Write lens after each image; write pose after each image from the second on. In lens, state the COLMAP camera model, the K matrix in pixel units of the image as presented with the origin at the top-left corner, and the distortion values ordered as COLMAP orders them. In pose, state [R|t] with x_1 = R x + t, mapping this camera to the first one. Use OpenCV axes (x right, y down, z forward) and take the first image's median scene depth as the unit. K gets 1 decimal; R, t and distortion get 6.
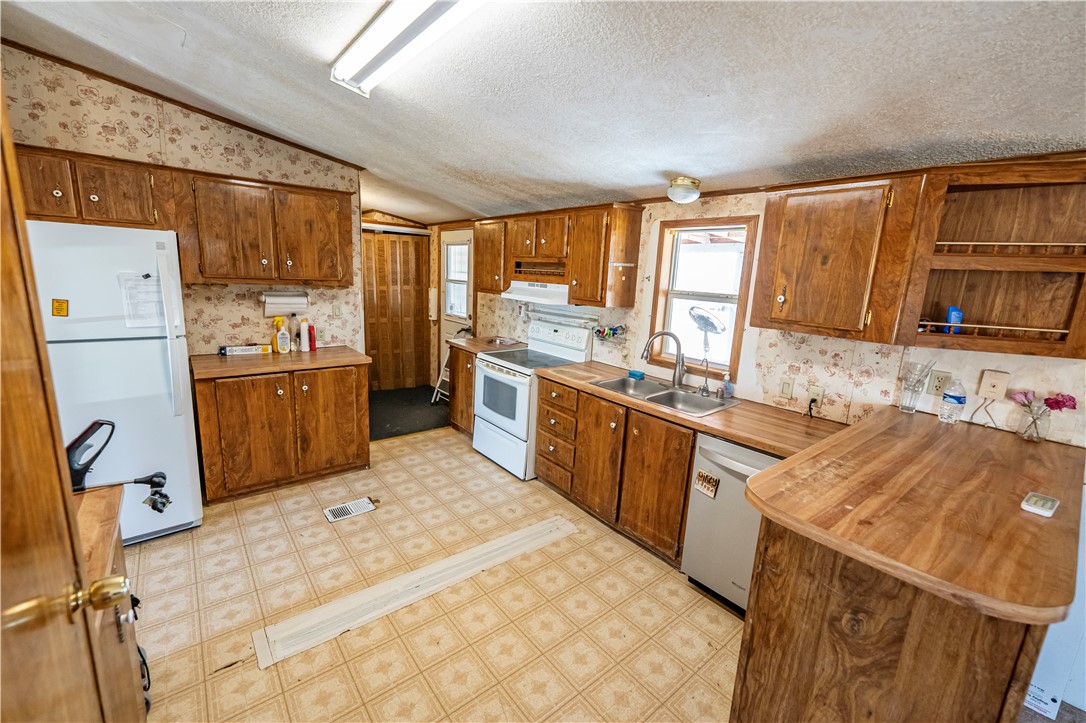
lens RADIAL K [[442.7, 0, 534.3], [0, 442.7, 358.6], [0, 0, 1]] dist [0.004638, -0.000036]
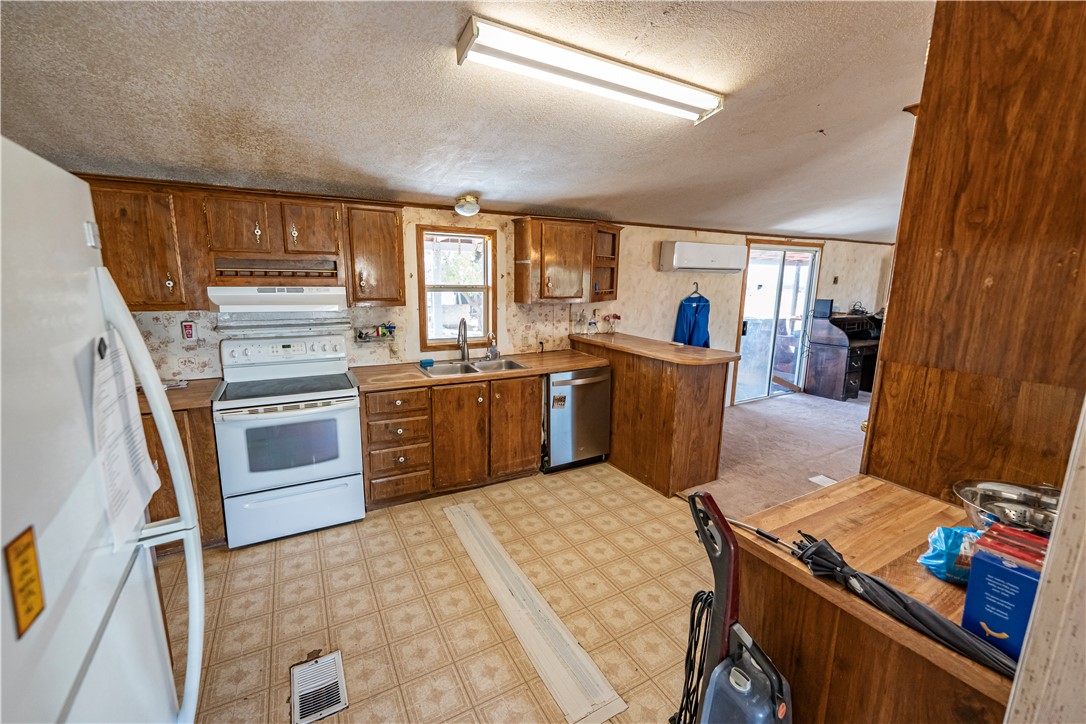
lens RADIAL K [[432.3, 0, 546.2], [0, 432.3, 363.2], [0, 0, 1]] dist [0.004022, -0.000737]
pose [[0.176843, -0.233155, 0.956224, -0.858896], [0.190512, 0.961272, 0.199153, -0.138868], [-0.965625, 0.146953, 0.214413, 0.546953]]
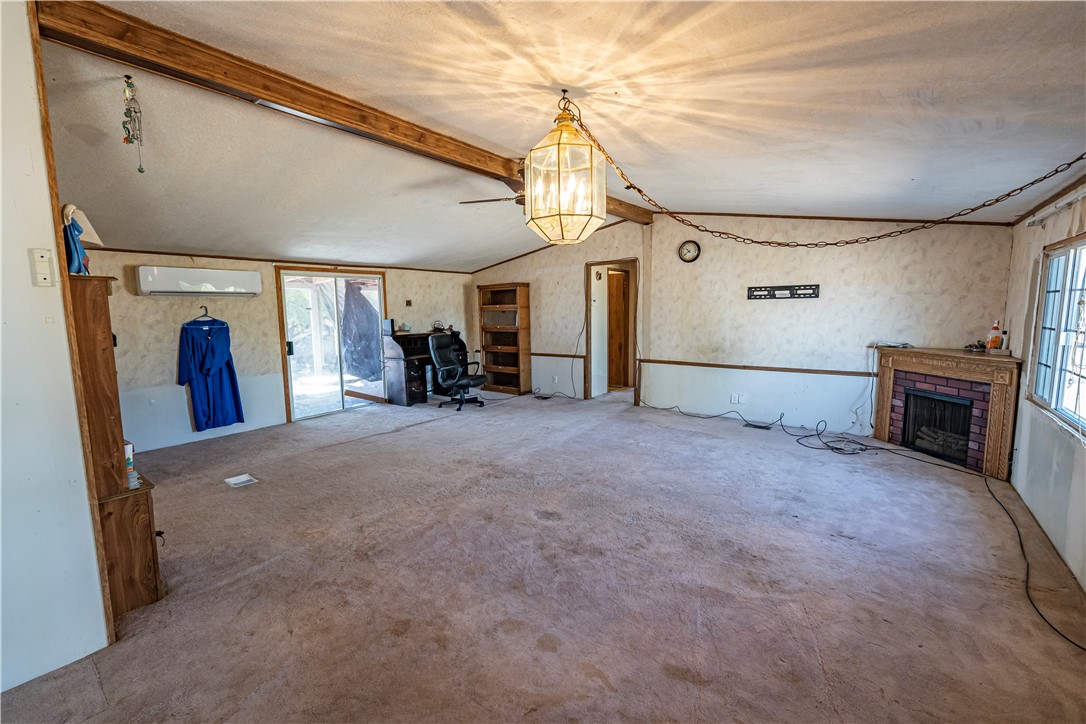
lens RADIAL K [[442.7, 0, 538.7], [0, 442.7, 358.8], [0, 0, 1]] dist [0.004638, -0.000036]
pose [[-0.226719, -0.152682, 0.961918, -1.126213], [0.193572, 0.960870, 0.198139, 0.126256], [-0.954530, 0.231122, -0.188293, -0.646586]]
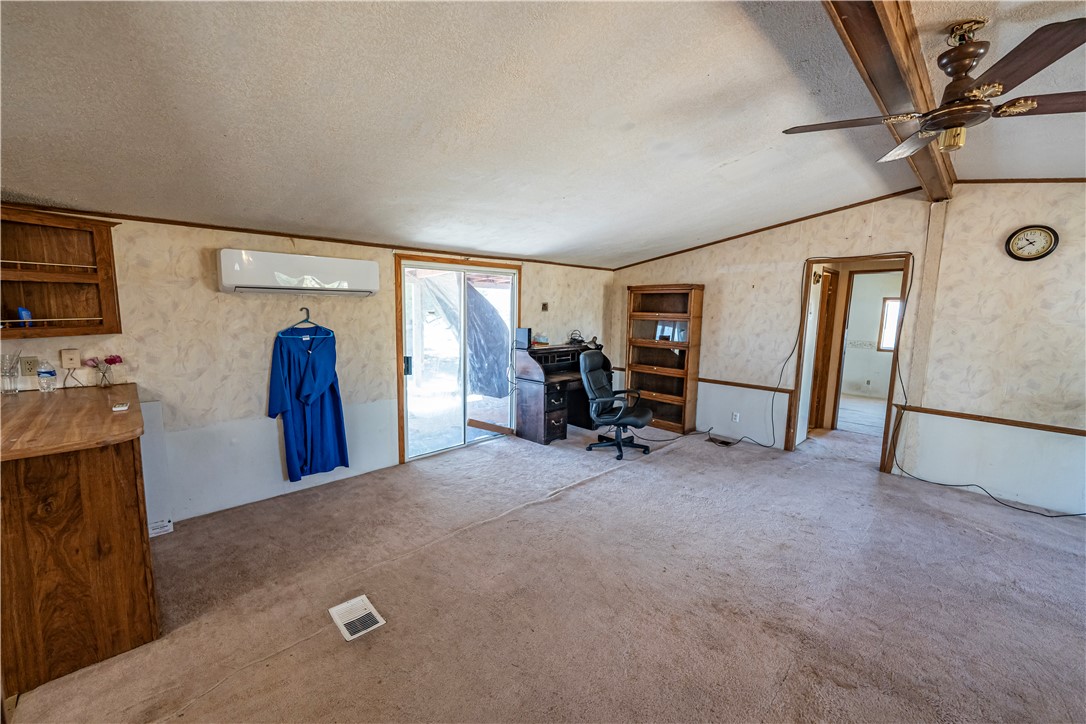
lens RADIAL K [[432.3, 0, 544.0], [0, 432.3, 360.3], [0, 0, 1]] dist [0.004022, -0.000737]
pose [[-0.097400, -0.175024, 0.979735, -0.359909], [0.170344, 0.966957, 0.189676, 0.039676], [-0.980559, 0.185366, -0.064367, -0.301663]]
